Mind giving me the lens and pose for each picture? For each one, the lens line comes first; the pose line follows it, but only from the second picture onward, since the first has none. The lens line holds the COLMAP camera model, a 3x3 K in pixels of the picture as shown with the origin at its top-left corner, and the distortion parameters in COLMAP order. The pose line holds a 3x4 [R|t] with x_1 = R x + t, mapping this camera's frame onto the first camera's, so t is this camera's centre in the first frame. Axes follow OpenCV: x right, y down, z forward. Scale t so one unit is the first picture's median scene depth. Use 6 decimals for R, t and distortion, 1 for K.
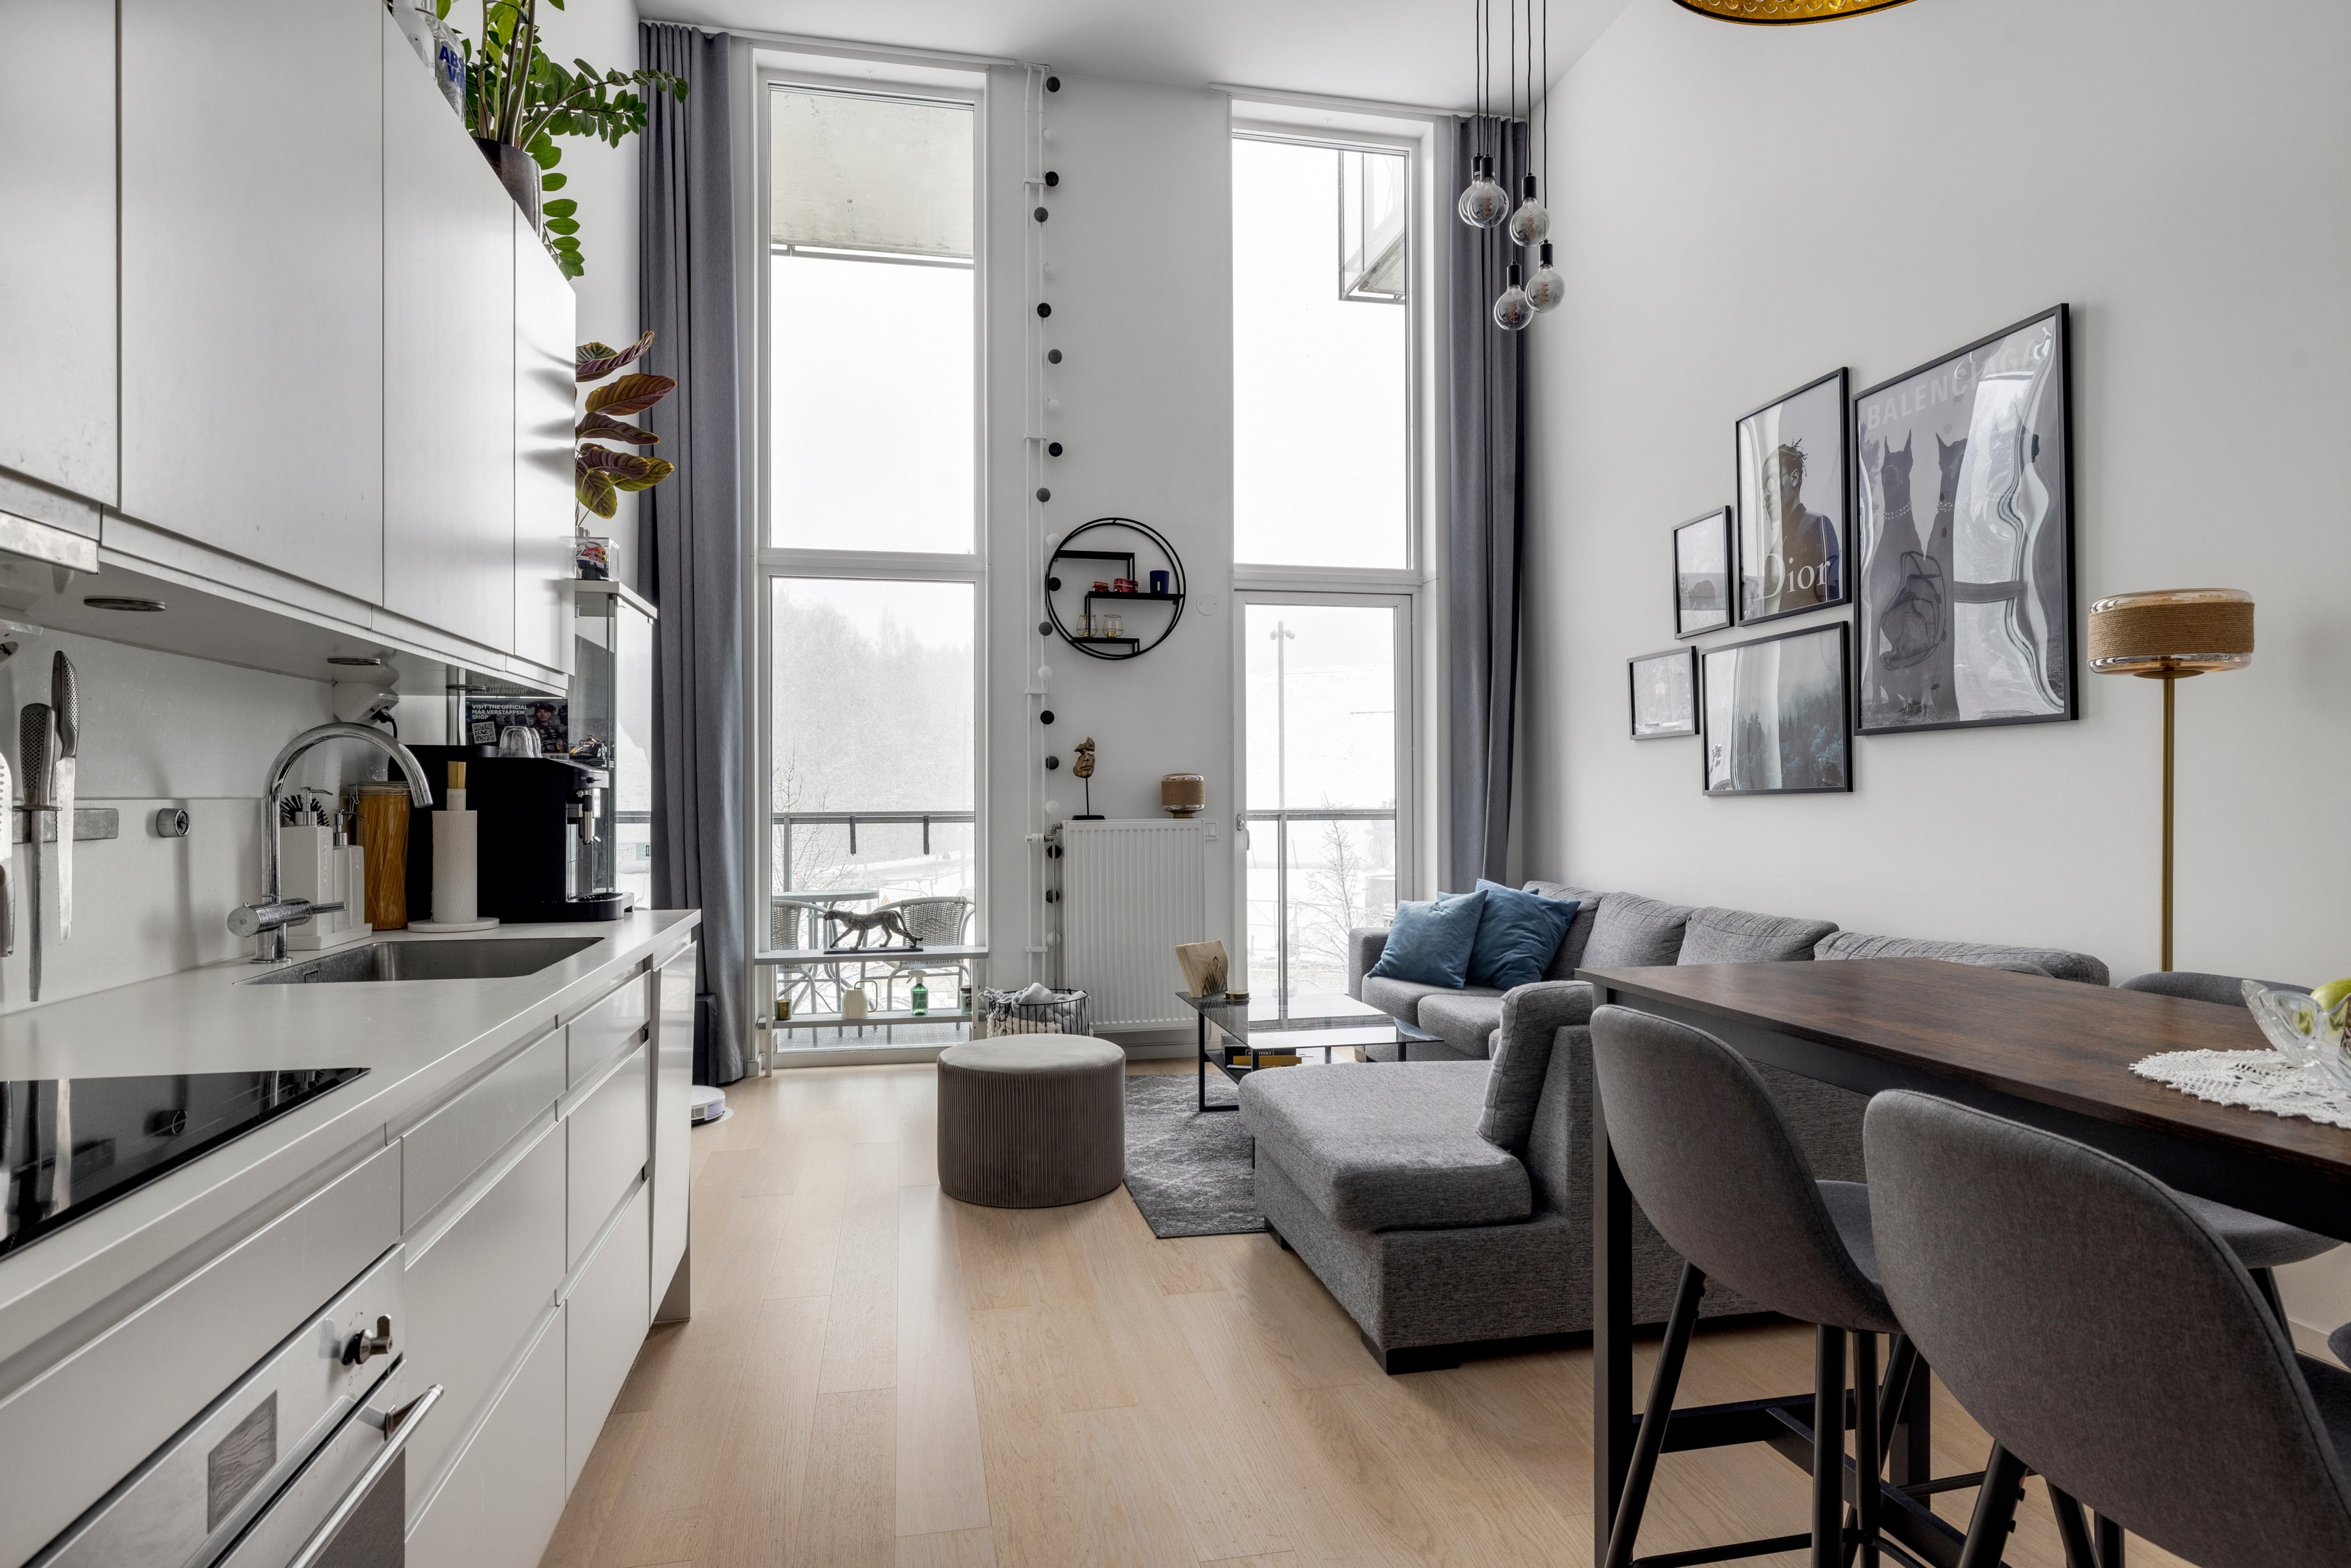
lens RADIAL K [[1295.6, 0, 1175.5], [0, 1295.6, 784.0], [0, 0, 1]] dist [0.003650, -0.000323]
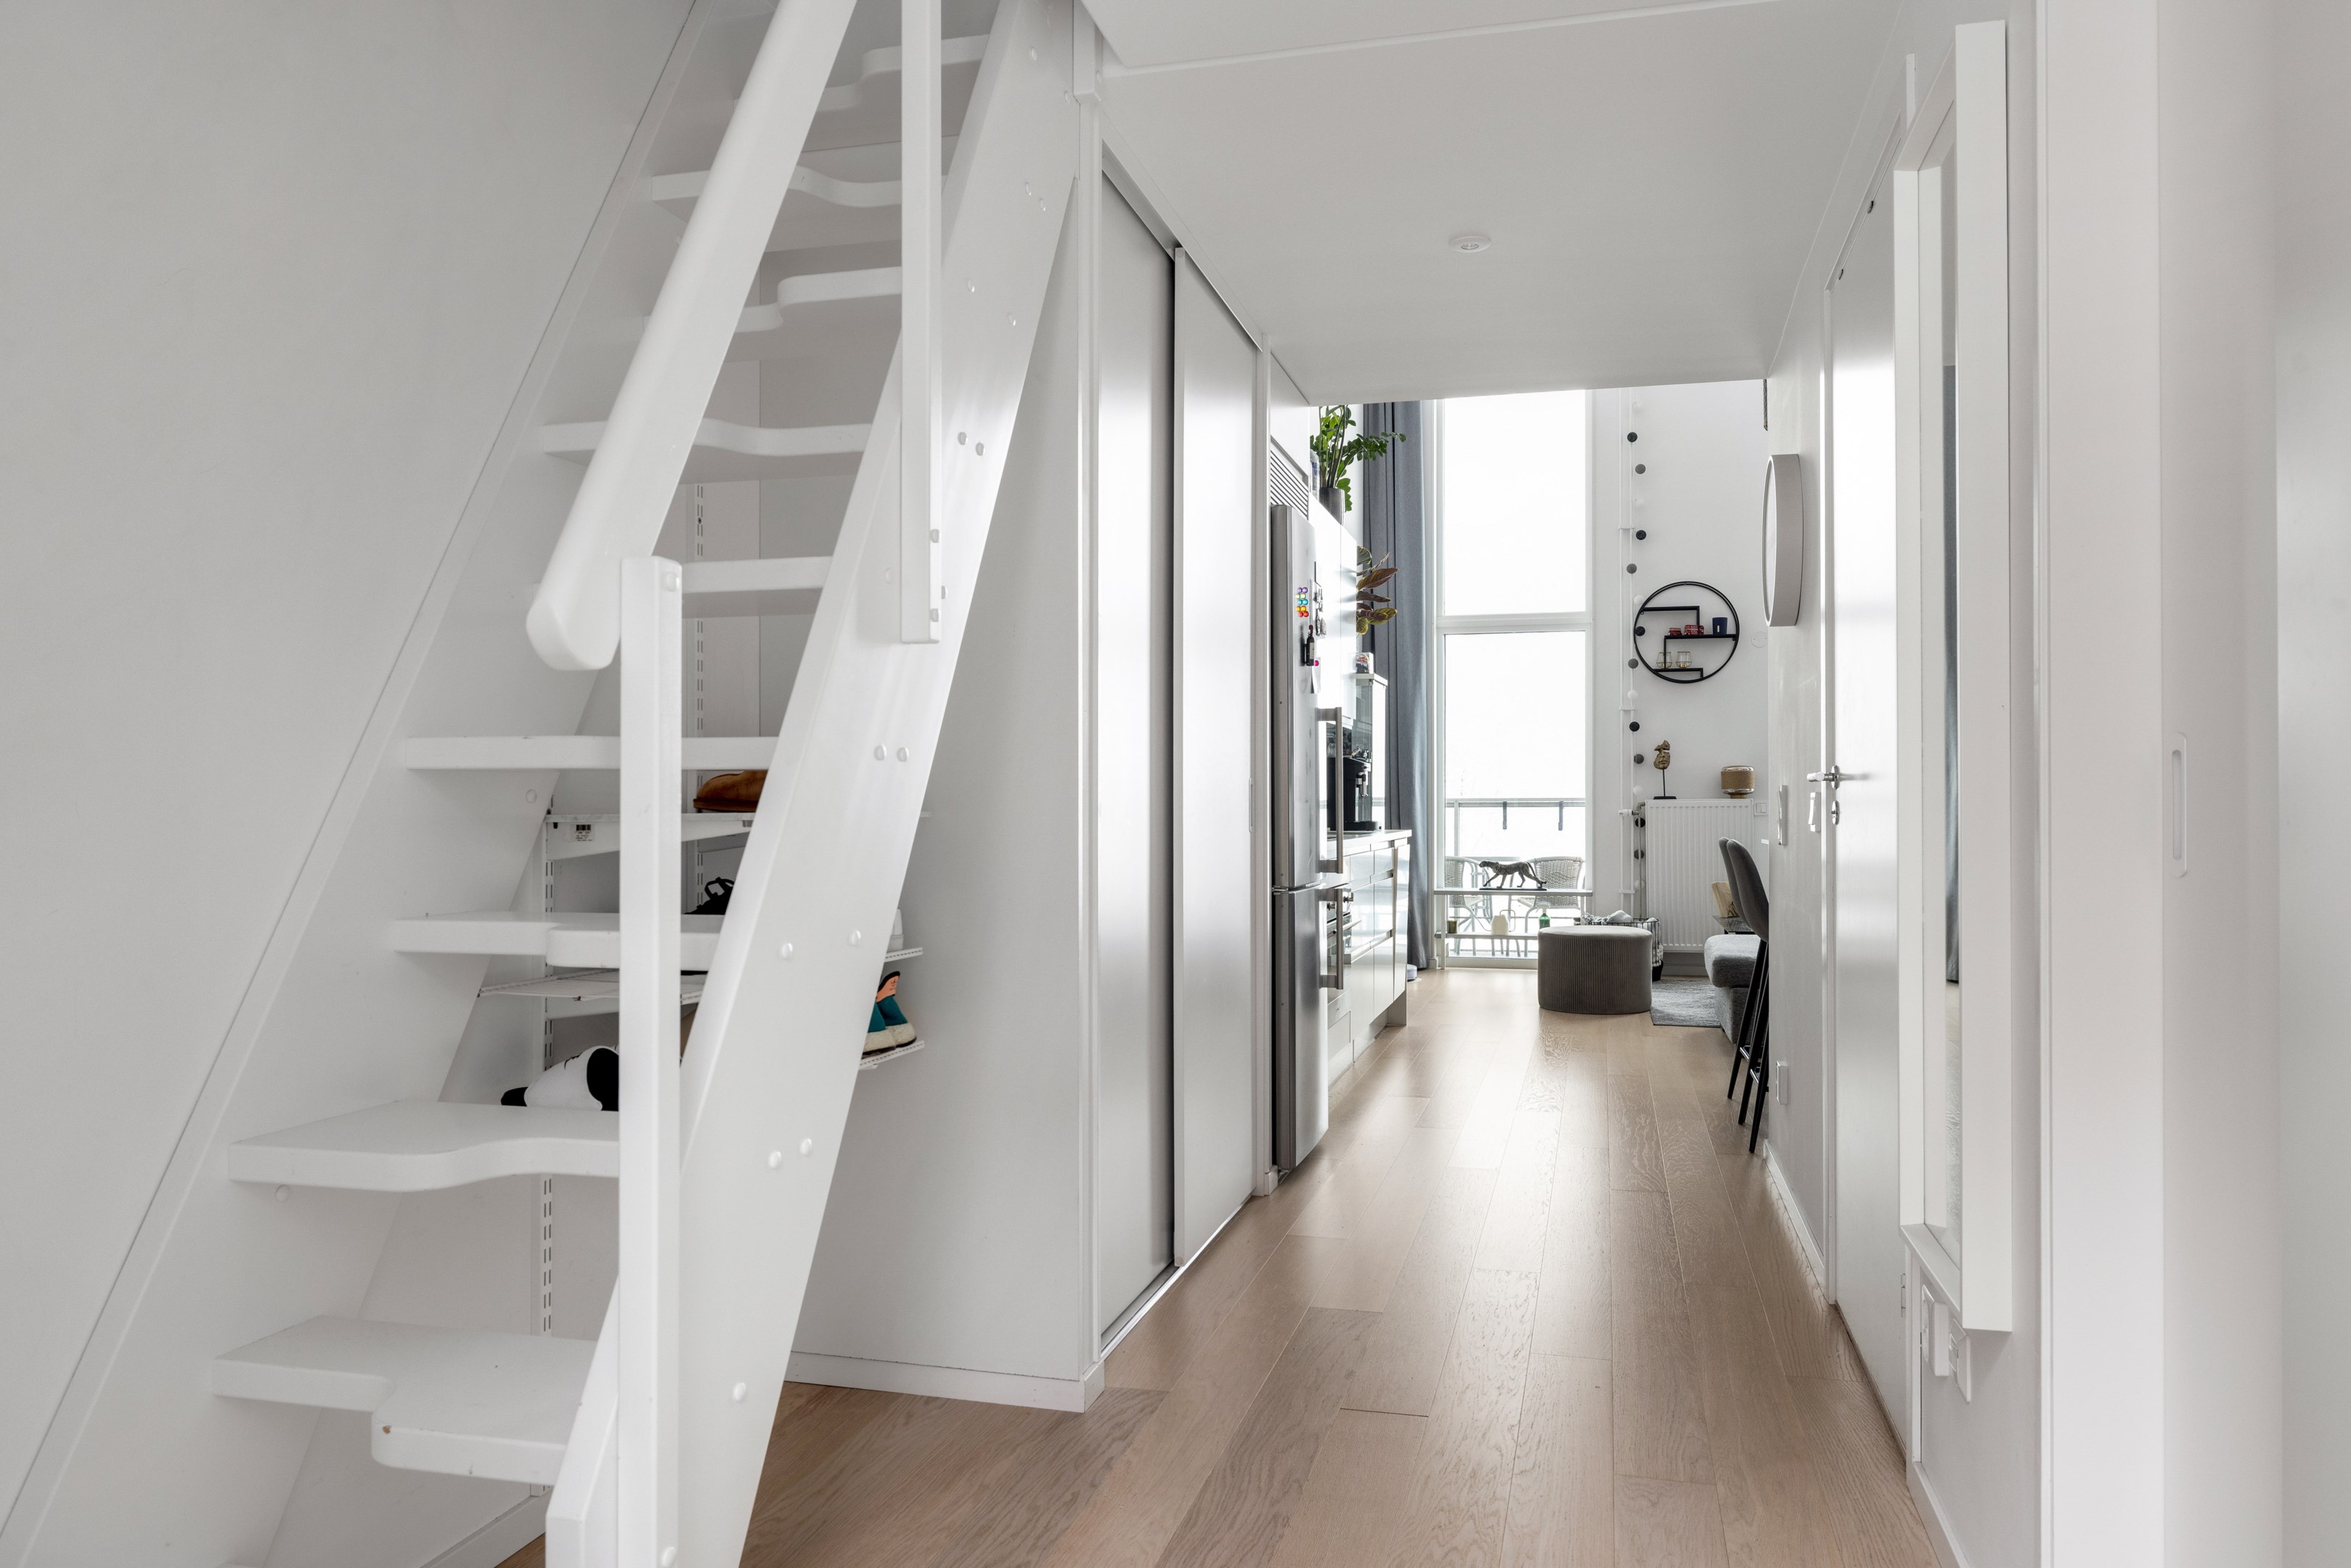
lens RADIAL K [[1648.4, 0, 1175.5], [0, 1648.4, 784.0], [0, 0, 1]] dist [0.001119, 0.000589]
pose [[0.893370, -0.001726, -0.449318, 0.258275], [-0.000730, 0.999986, -0.005292, 0.020648], [0.449321, 0.005056, 0.893356, -0.816275]]
